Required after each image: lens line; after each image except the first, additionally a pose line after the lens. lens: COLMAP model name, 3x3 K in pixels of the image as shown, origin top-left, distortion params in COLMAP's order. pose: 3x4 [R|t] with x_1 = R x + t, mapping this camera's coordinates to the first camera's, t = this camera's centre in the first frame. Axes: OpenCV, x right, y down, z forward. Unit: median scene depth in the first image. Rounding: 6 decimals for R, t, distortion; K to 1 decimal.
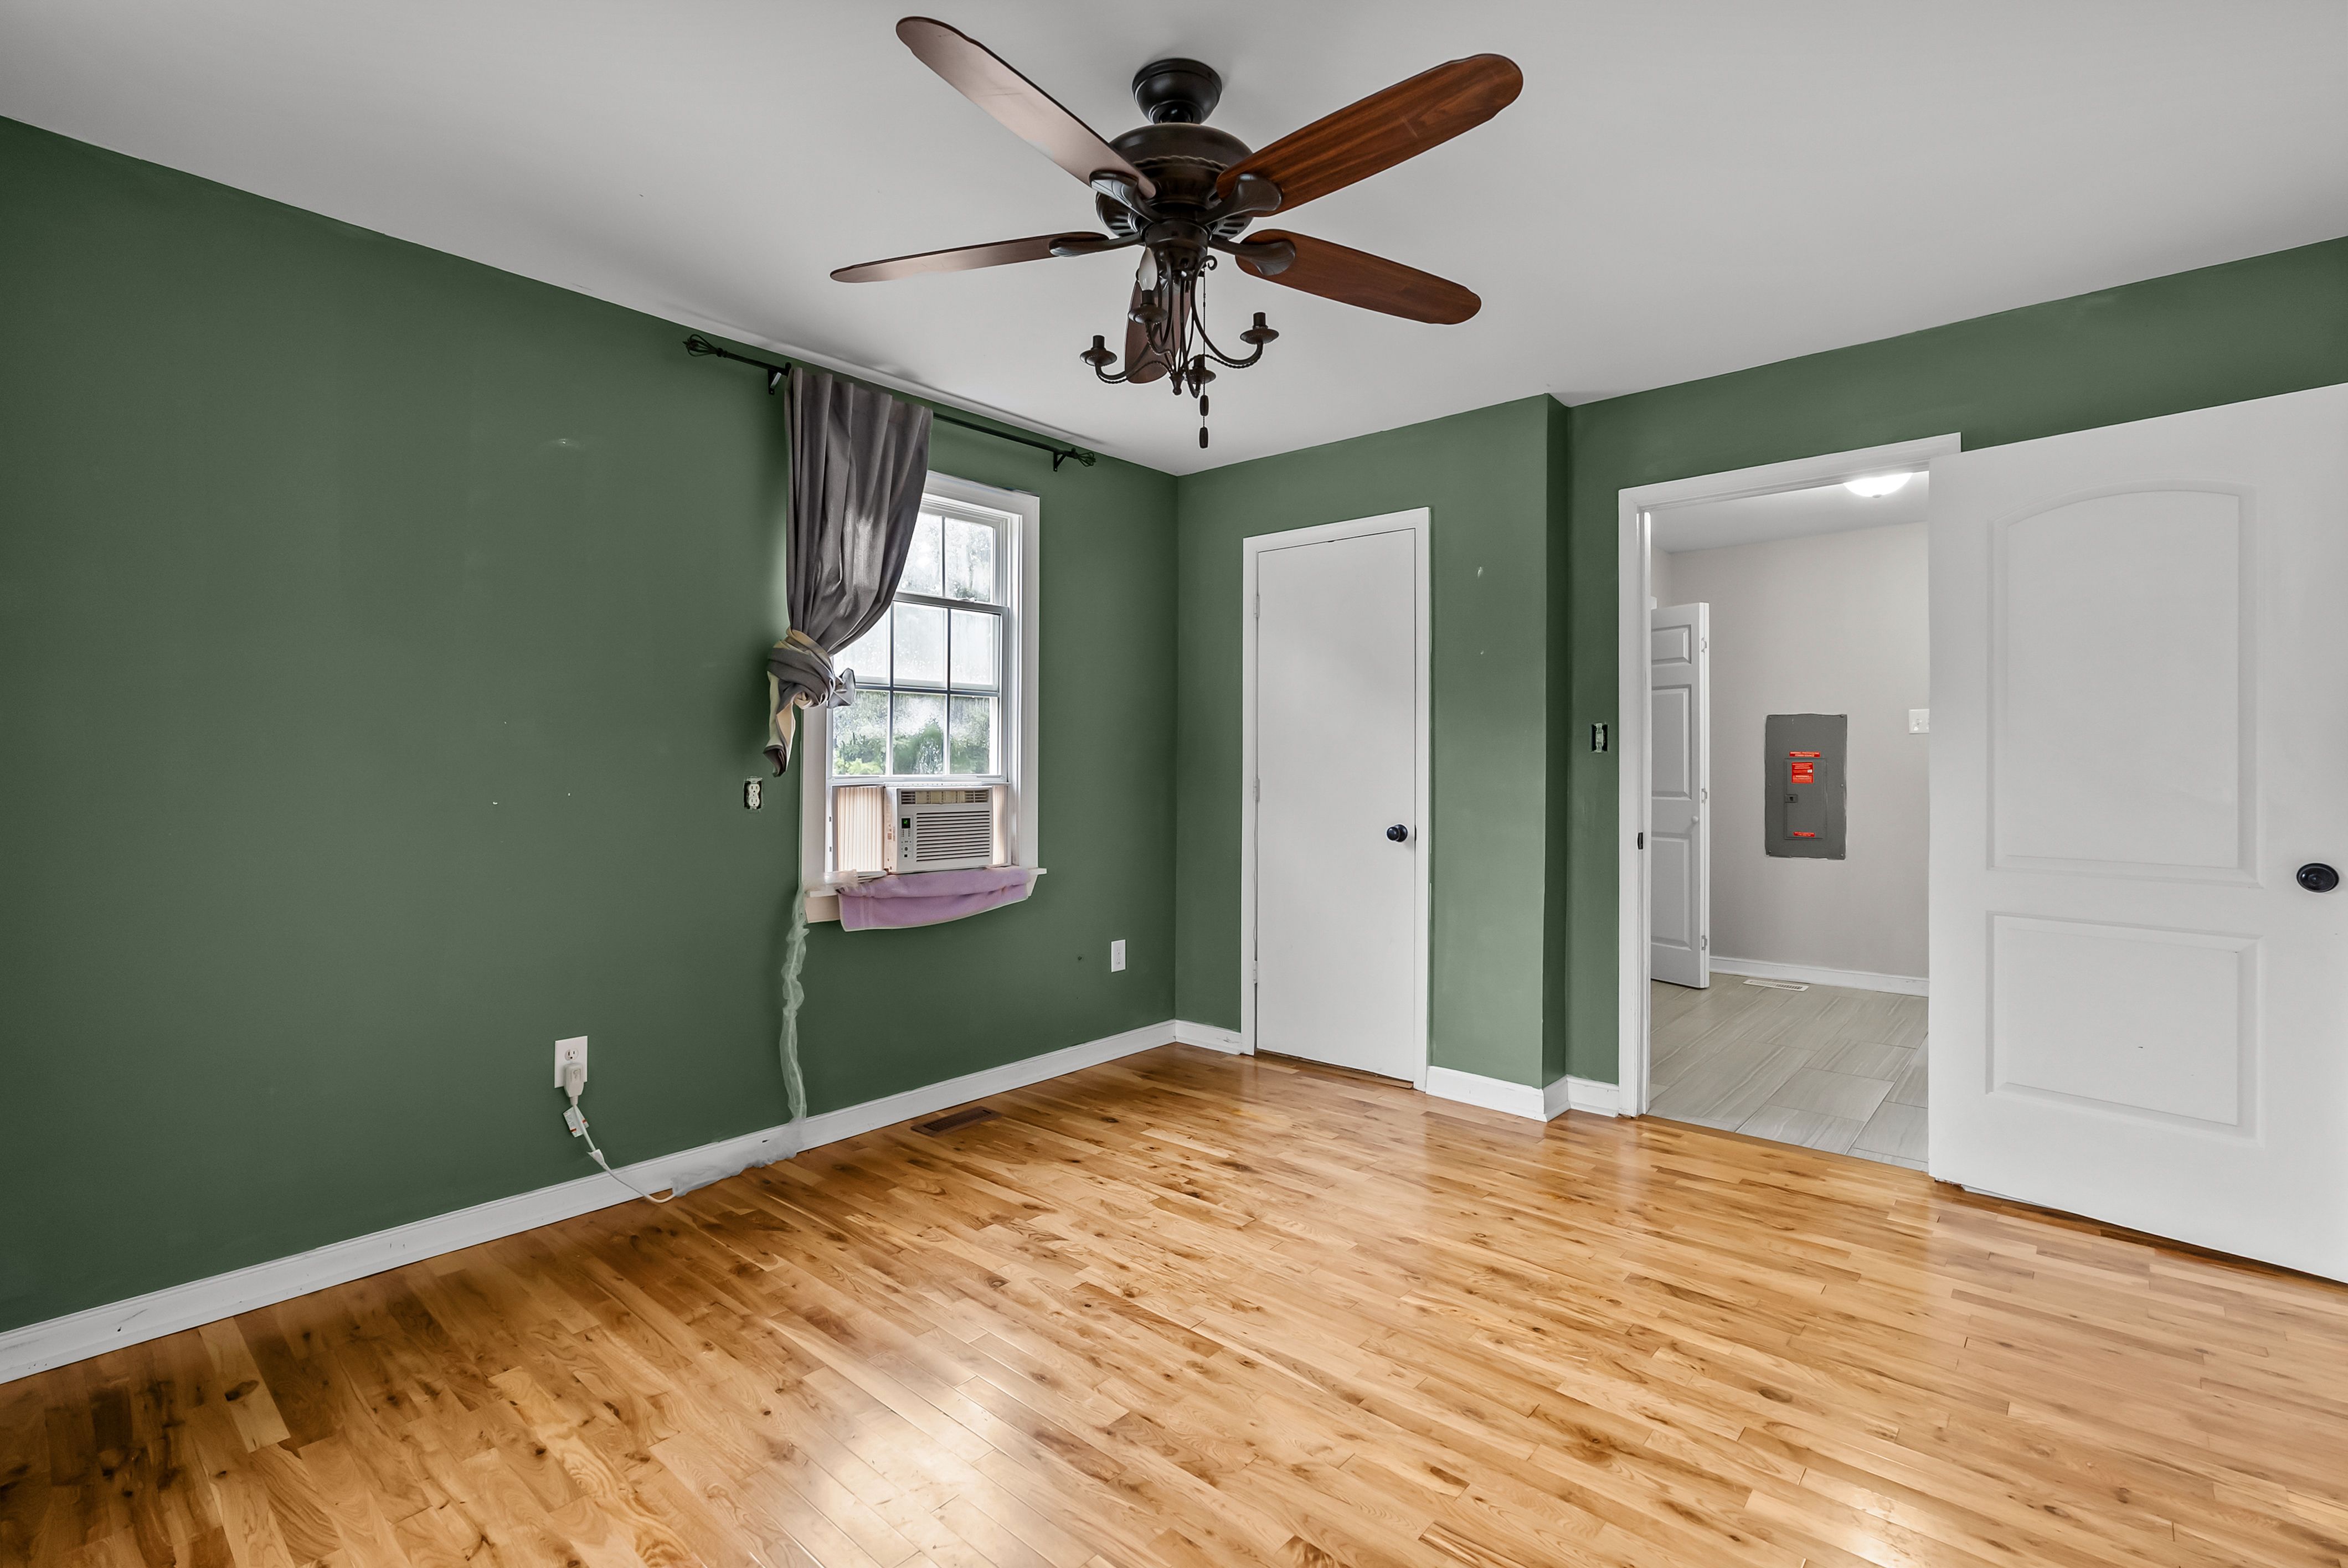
lens RADIAL K [[1080.4, 0, 1170.5], [0, 1080.4, 753.7], [0, 0, 1]] dist [-0.014070, 0.005273]
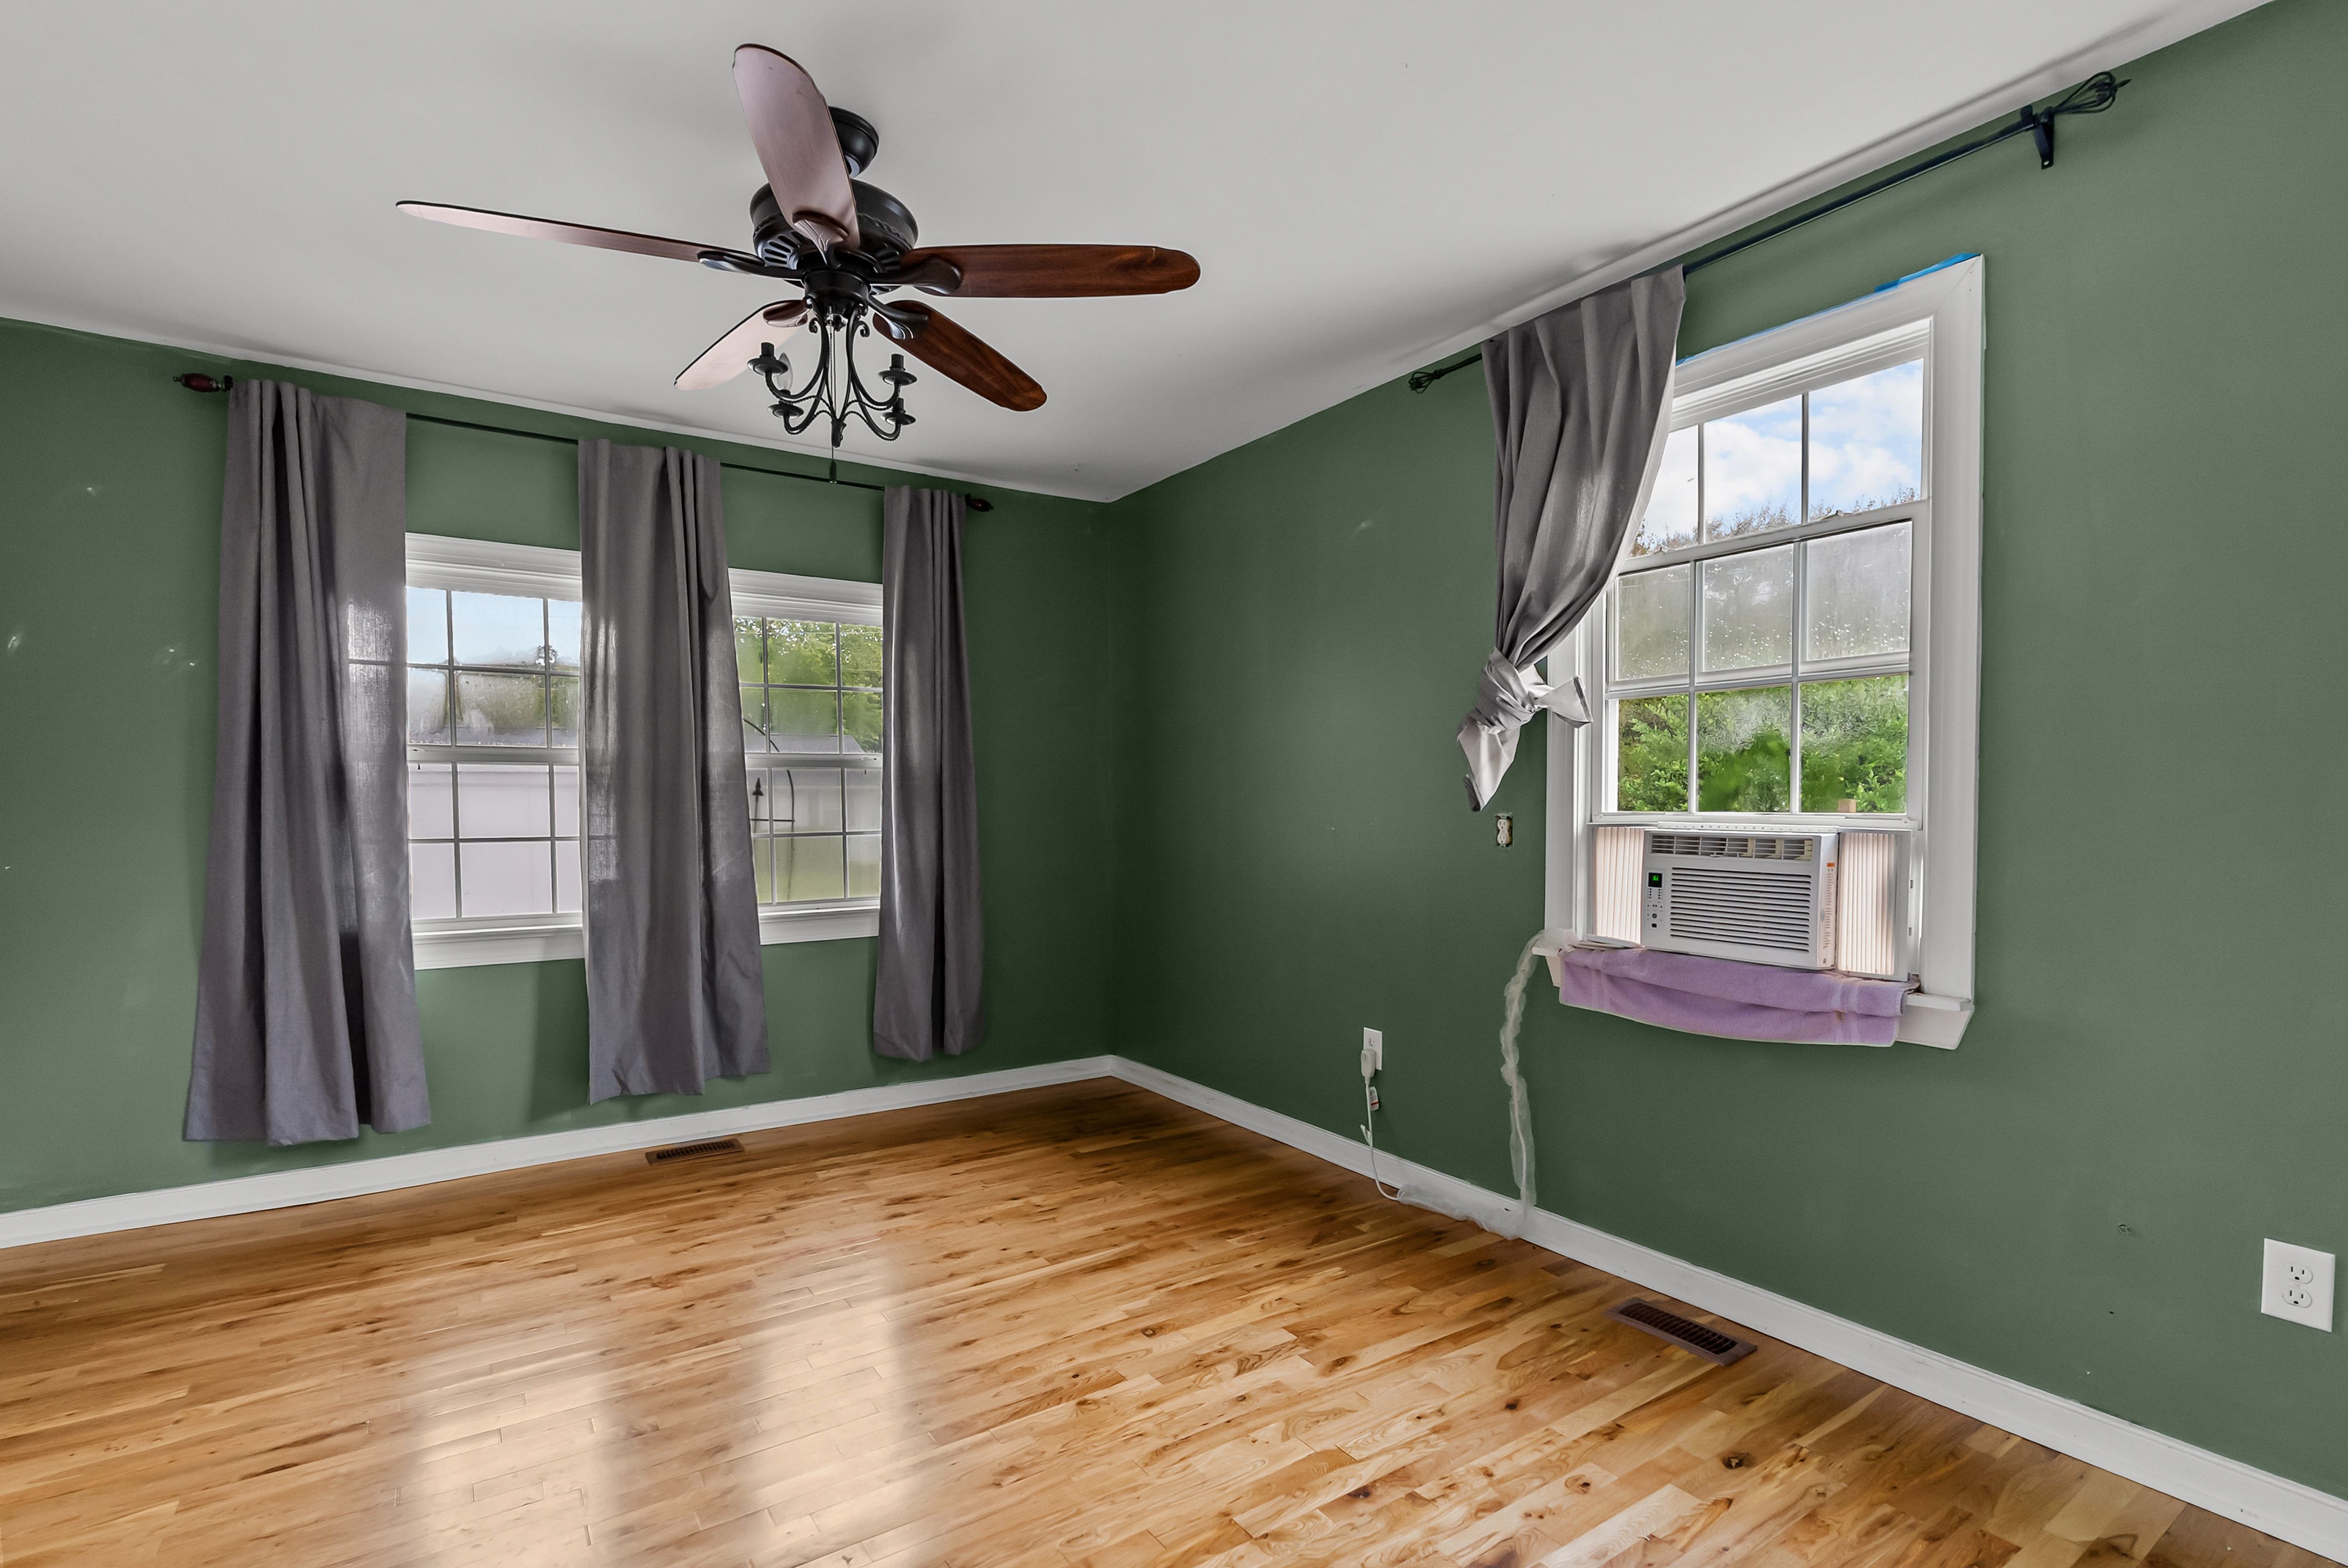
lens RADIAL K [[1080.4, 0, 1157.3], [0, 1080.4, 849.5], [0, 0, 1]] dist [-0.014070, 0.005273]
pose [[-0.249981, 0.044248, -0.967239, 0.596664], [0.011199, 0.999021, 0.042808, 0.011586], [0.968186, -0.000131, -0.250231, 0.982745]]
